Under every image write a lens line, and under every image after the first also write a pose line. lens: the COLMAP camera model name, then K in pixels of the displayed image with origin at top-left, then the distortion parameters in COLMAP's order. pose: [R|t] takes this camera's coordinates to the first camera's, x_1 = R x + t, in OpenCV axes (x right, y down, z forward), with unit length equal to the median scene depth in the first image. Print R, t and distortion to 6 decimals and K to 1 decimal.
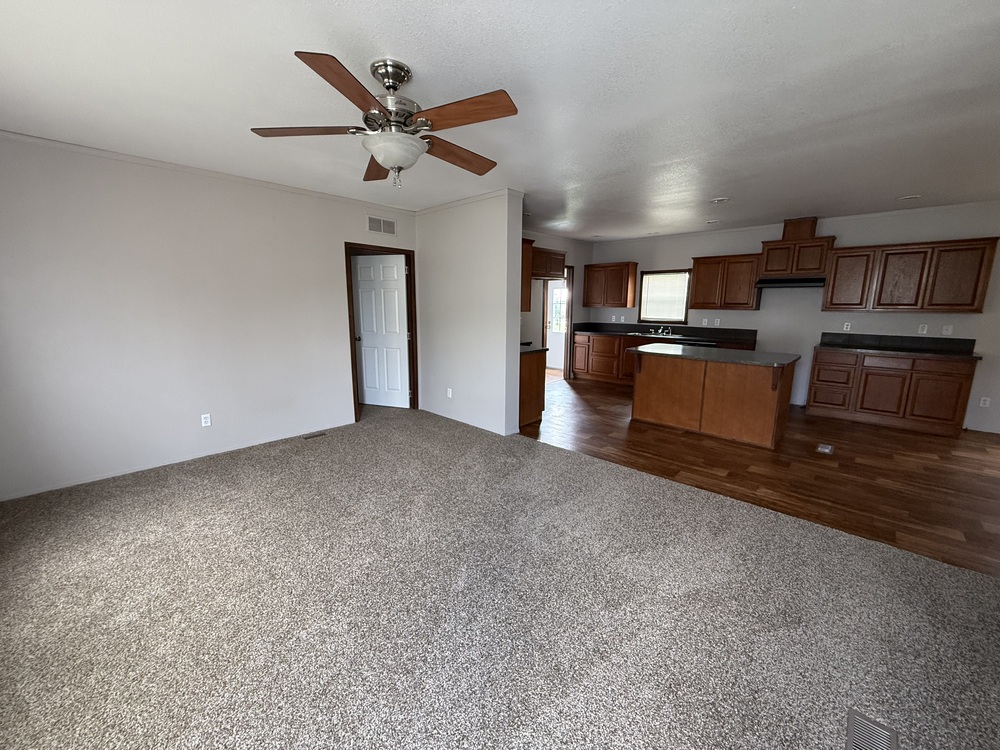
lens RADIAL K [[397.7, 0, 500.0], [0, 397.7, 375.0], [0, 0, 1]] dist [0.007428, 0.000019]
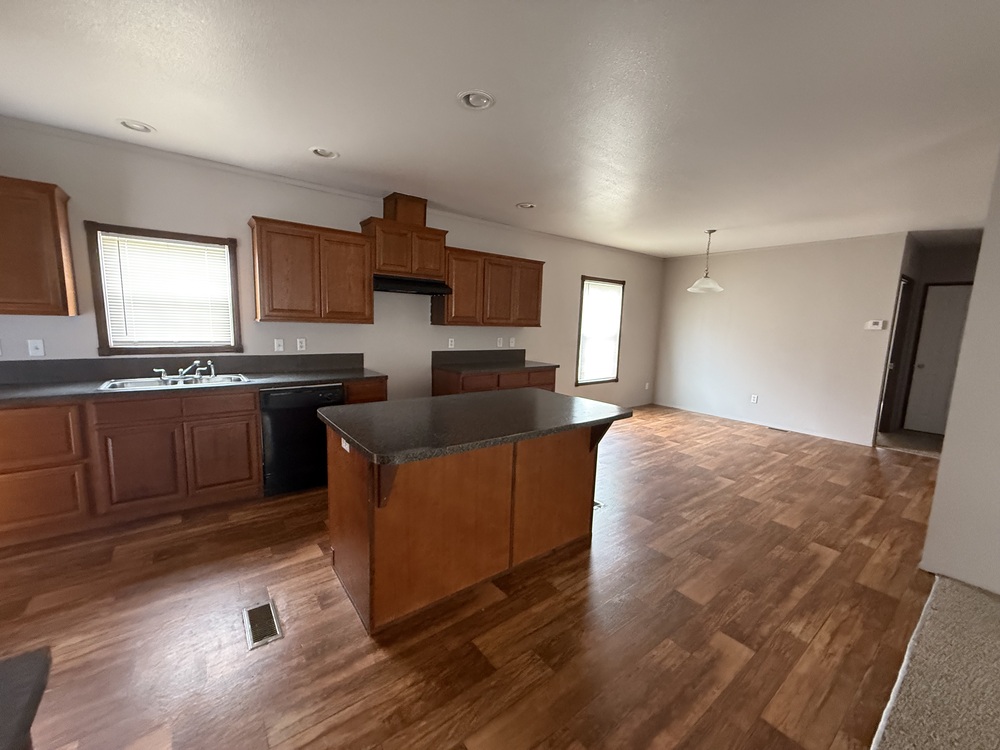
lens RADIAL K [[397.7, 0, 500.0], [0, 397.7, 375.0], [0, 0, 1]] dist [0.007428, 0.000019]
pose [[0.155836, -0.137026, 0.978233, 0.027009], [0.148034, 0.982387, 0.114026, -0.126194], [-0.976627, 0.127042, 0.173376, 0.706448]]
